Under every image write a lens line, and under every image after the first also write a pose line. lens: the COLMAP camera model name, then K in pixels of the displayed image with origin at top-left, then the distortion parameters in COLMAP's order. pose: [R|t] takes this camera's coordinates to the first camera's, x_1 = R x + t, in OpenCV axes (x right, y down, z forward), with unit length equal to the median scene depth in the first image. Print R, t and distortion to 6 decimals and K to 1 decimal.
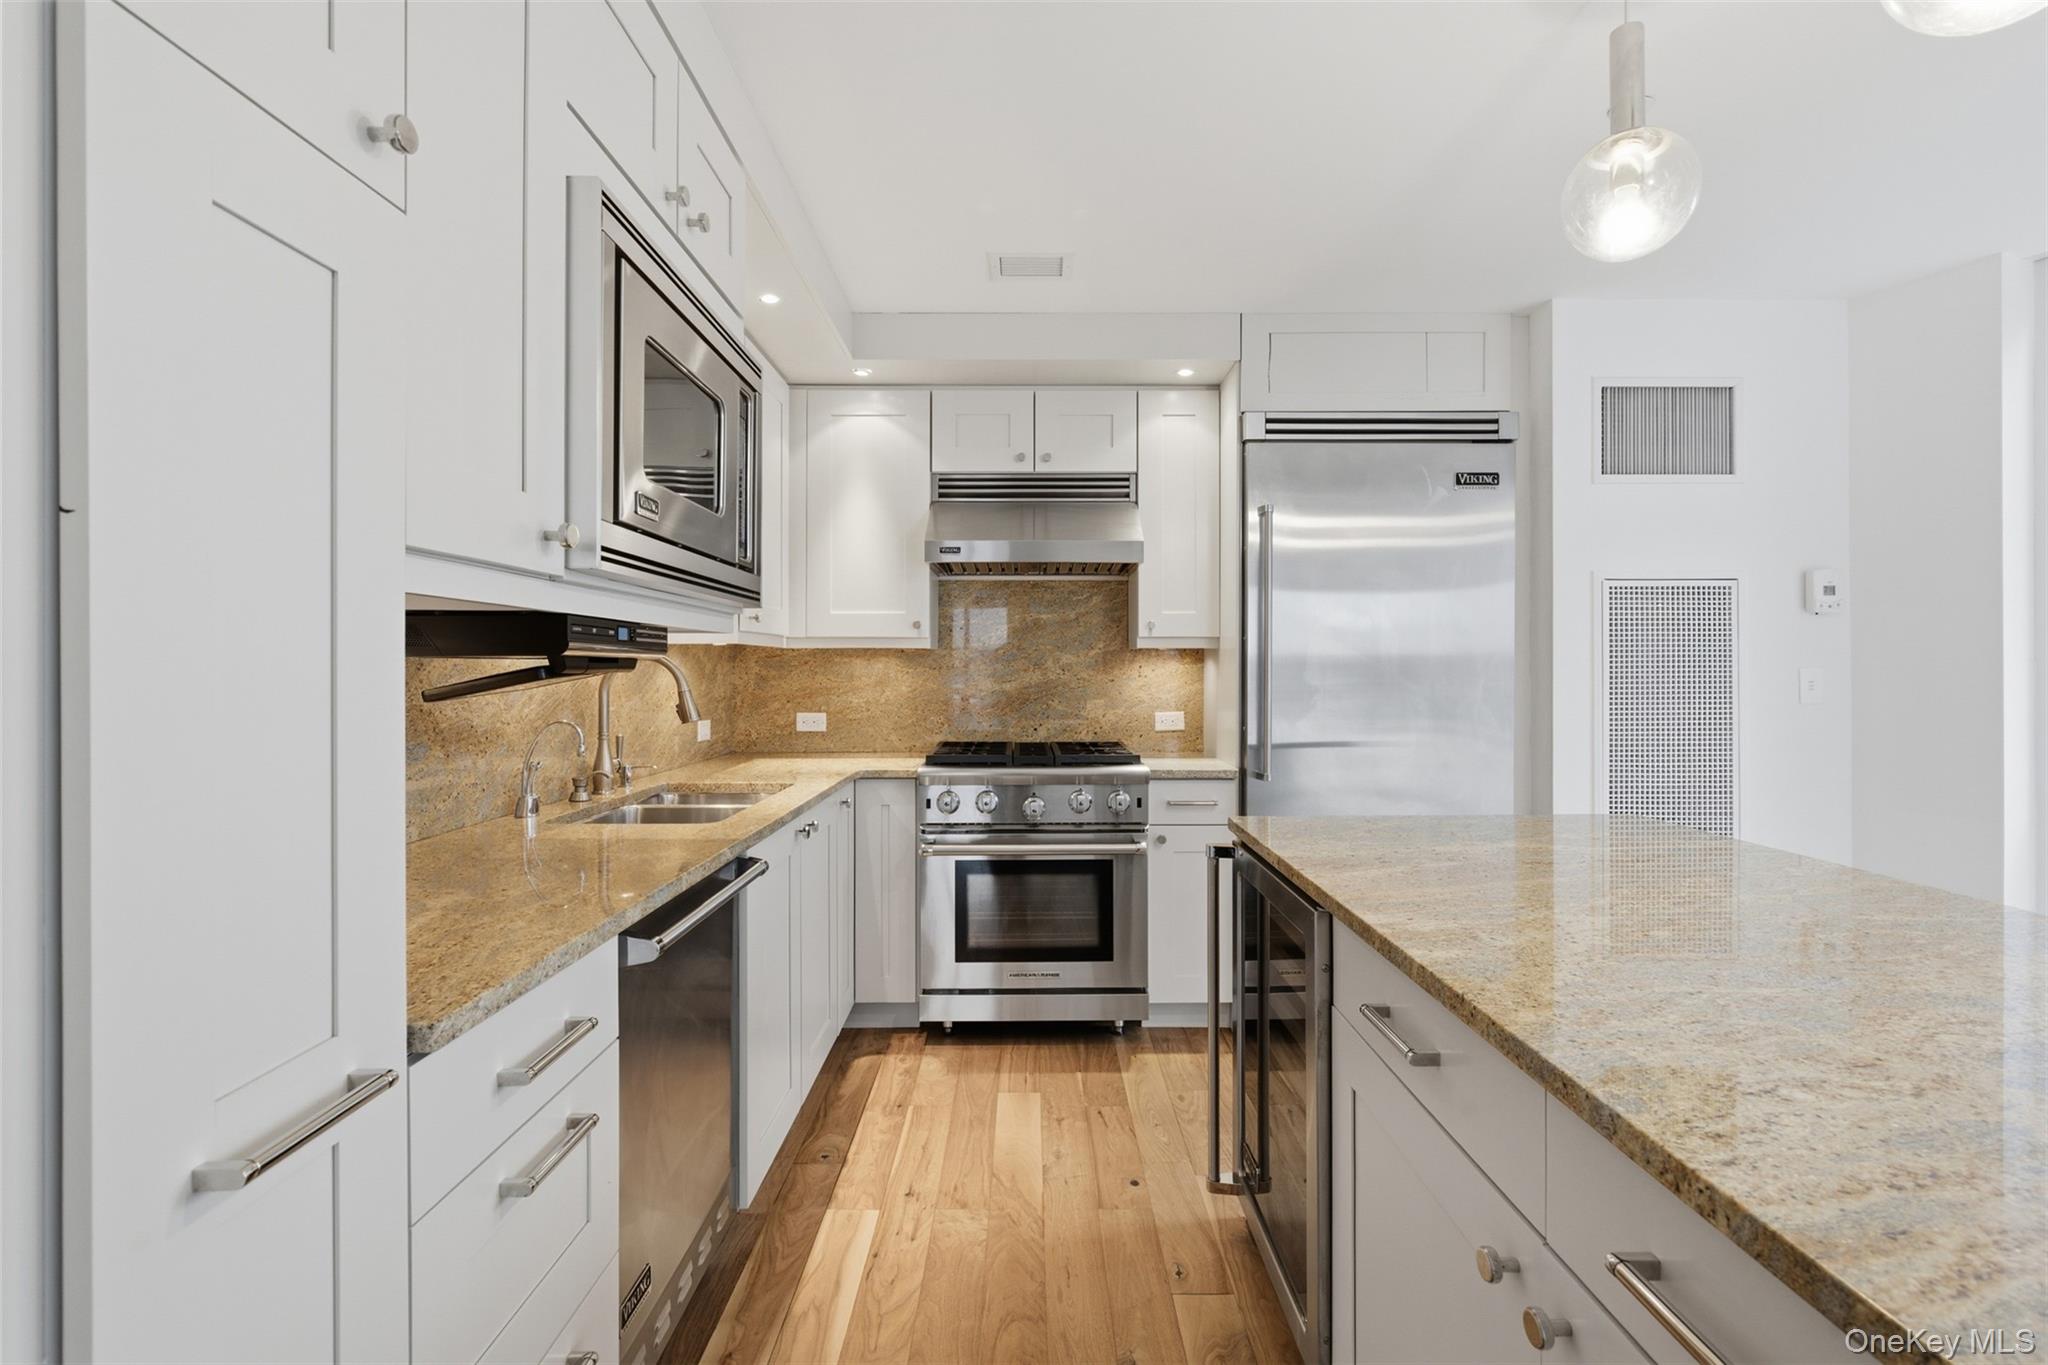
lens RADIAL K [[928.0, 0, 1032.4], [0, 928.0, 670.1], [0, 0, 1]] dist [-0.002478, -0.000329]
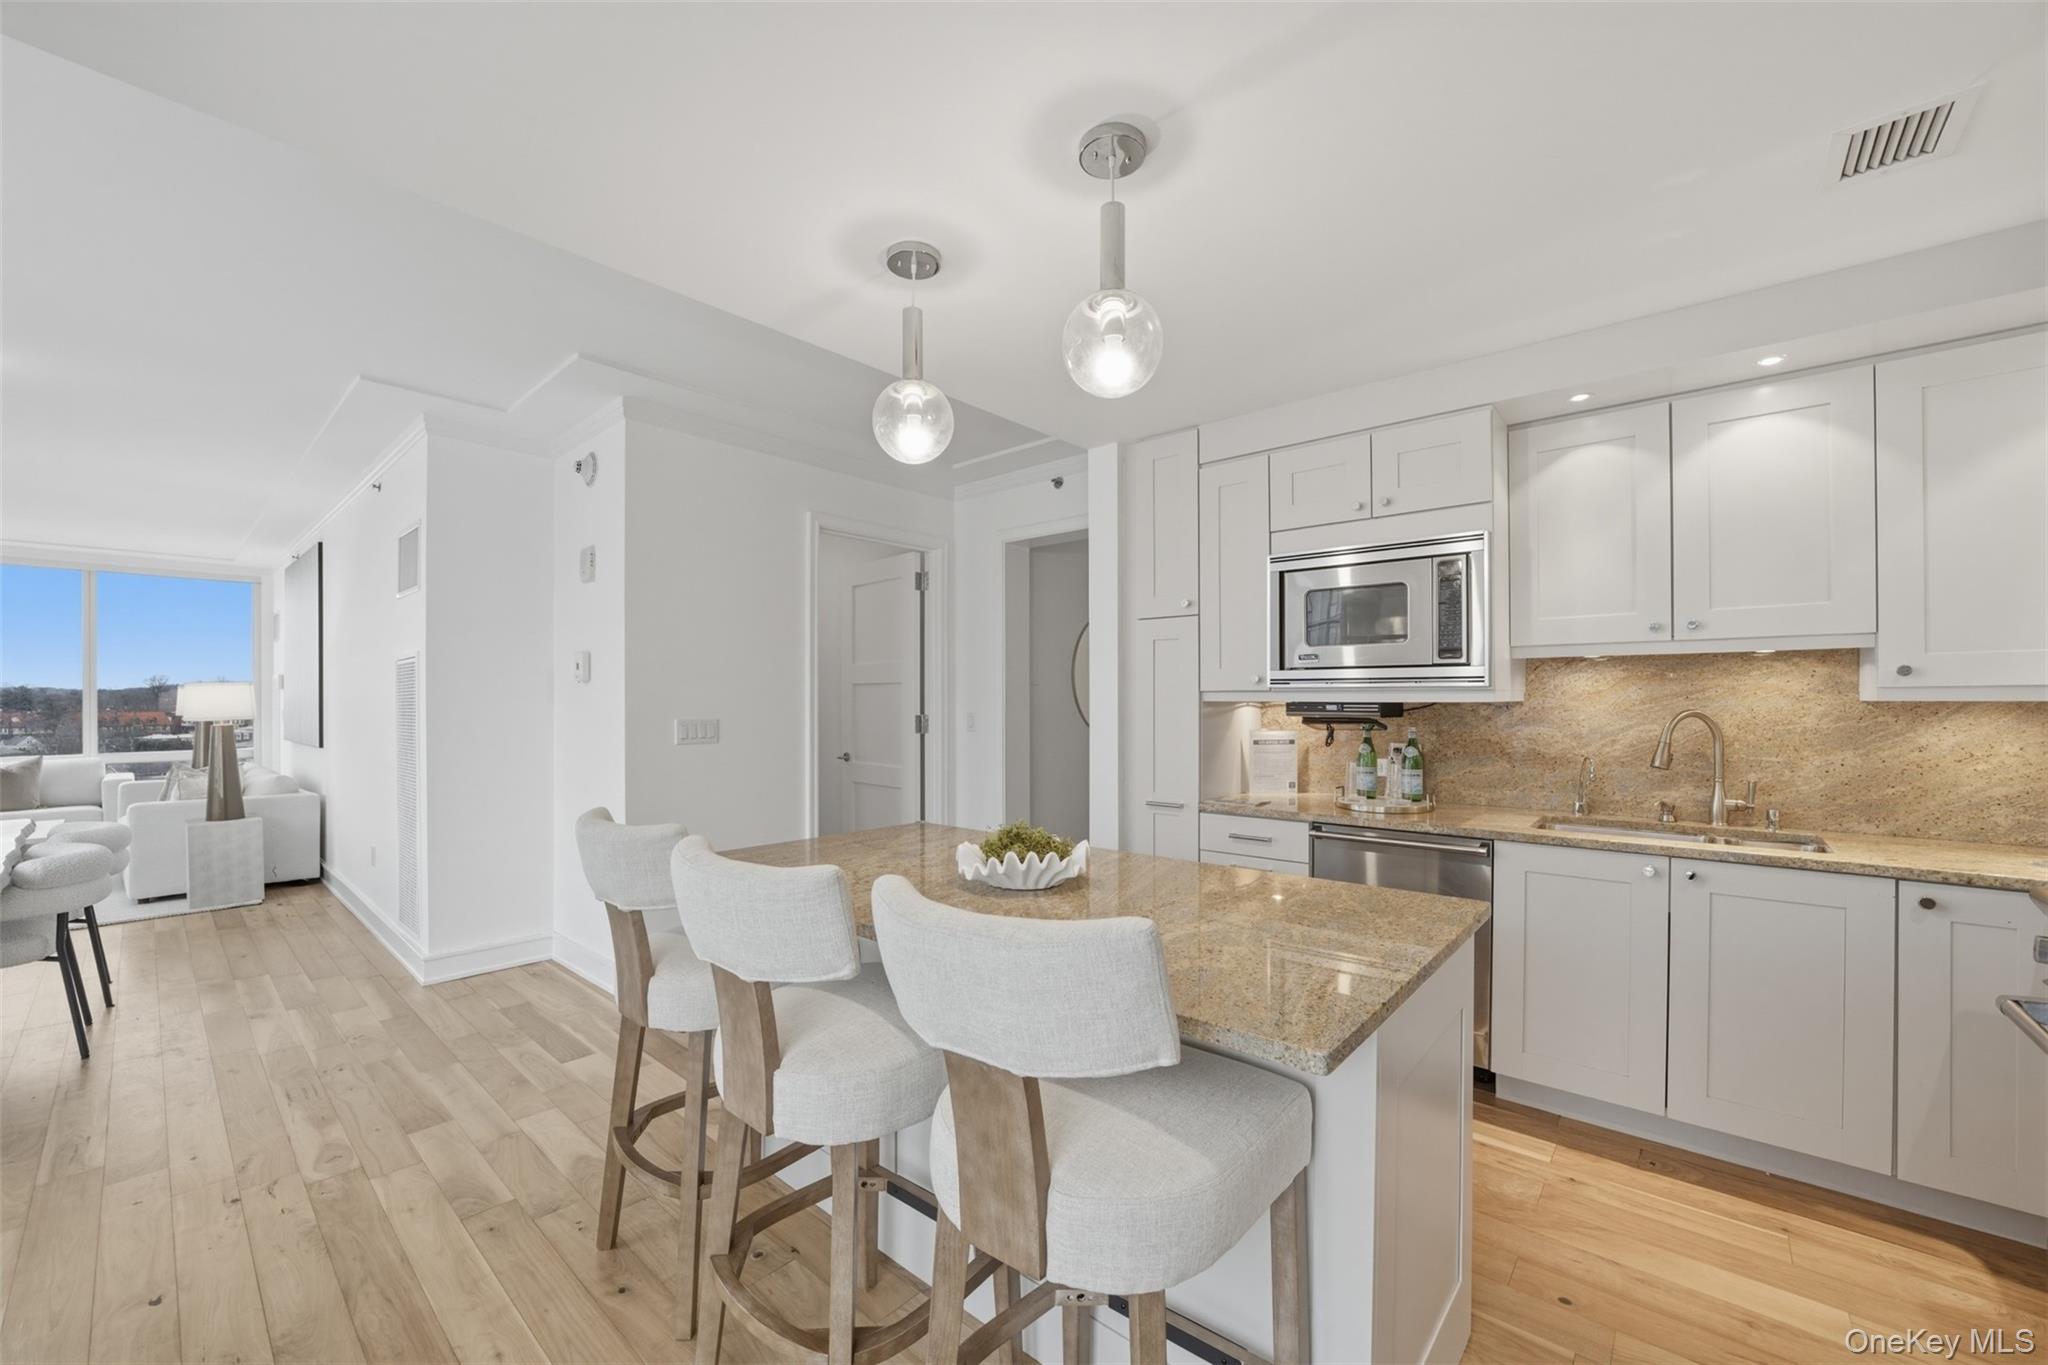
lens RADIAL K [[798.4, 0, 1023.0], [0, 798.4, 697.7], [0, 0, 1]] dist [-0.036650, 0.007215]
pose [[-0.658016, -0.001676, -0.753002, 0.759550], [-0.000747, 0.999998, -0.001573, -0.027894], [0.753003, -0.000473, -0.658017, 0.806198]]
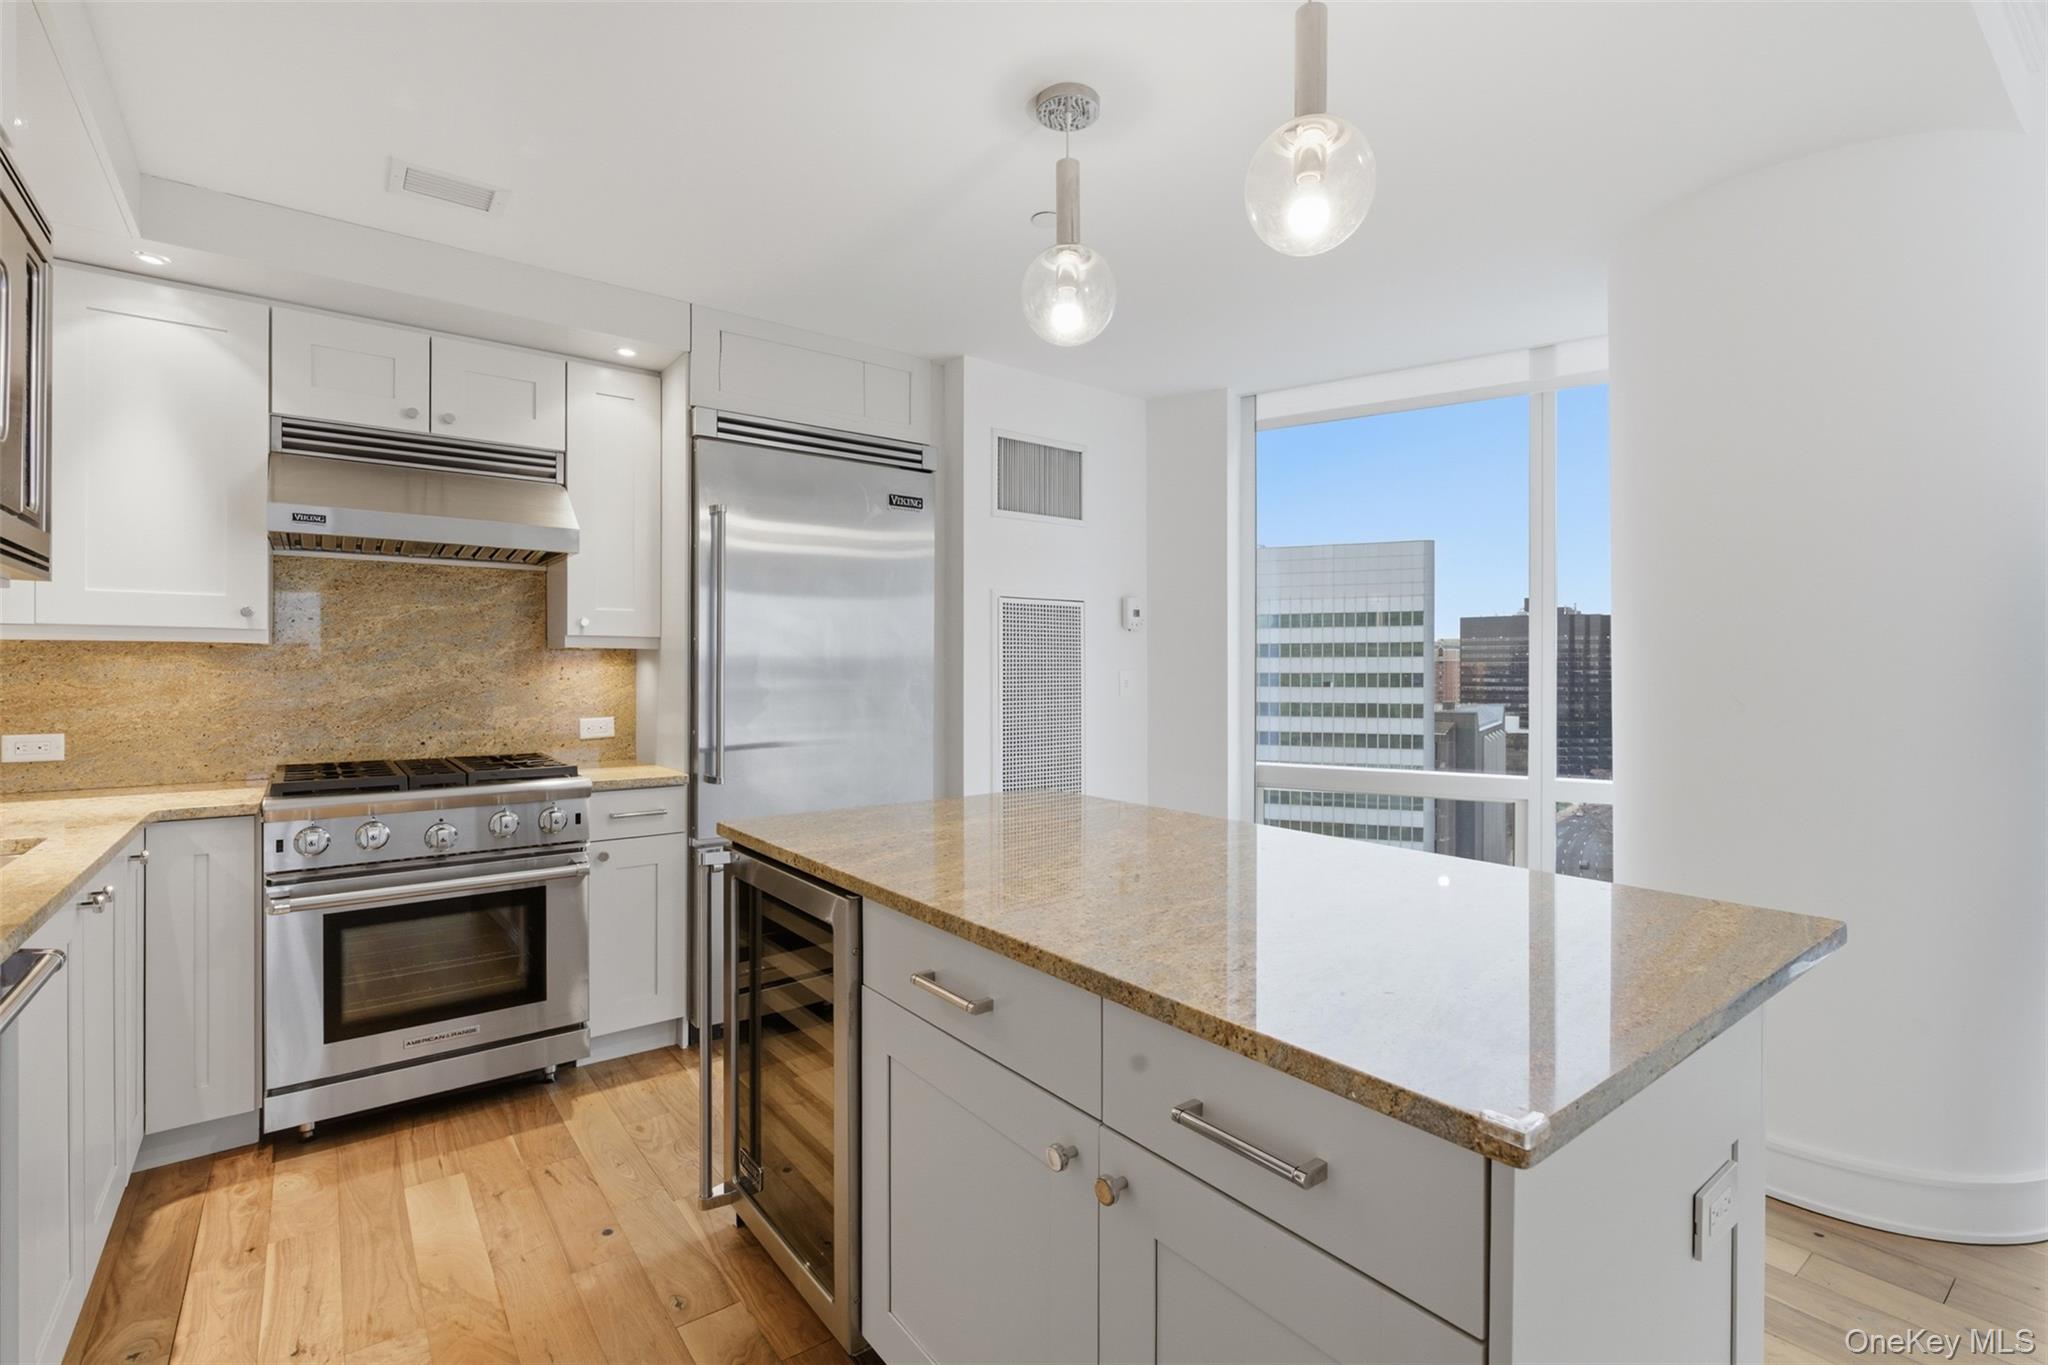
lens RADIAL K [[930.5, 0, 1029.5], [0, 930.5, 672.7], [0, 0, 1]] dist [-0.001305, 0.000306]
pose [[0.796072, -0.000230, 0.605202, -0.083544], [-0.000316, 1.000000, 0.000796, -0.000242], [-0.605202, -0.000825, 0.796072, 0.012764]]
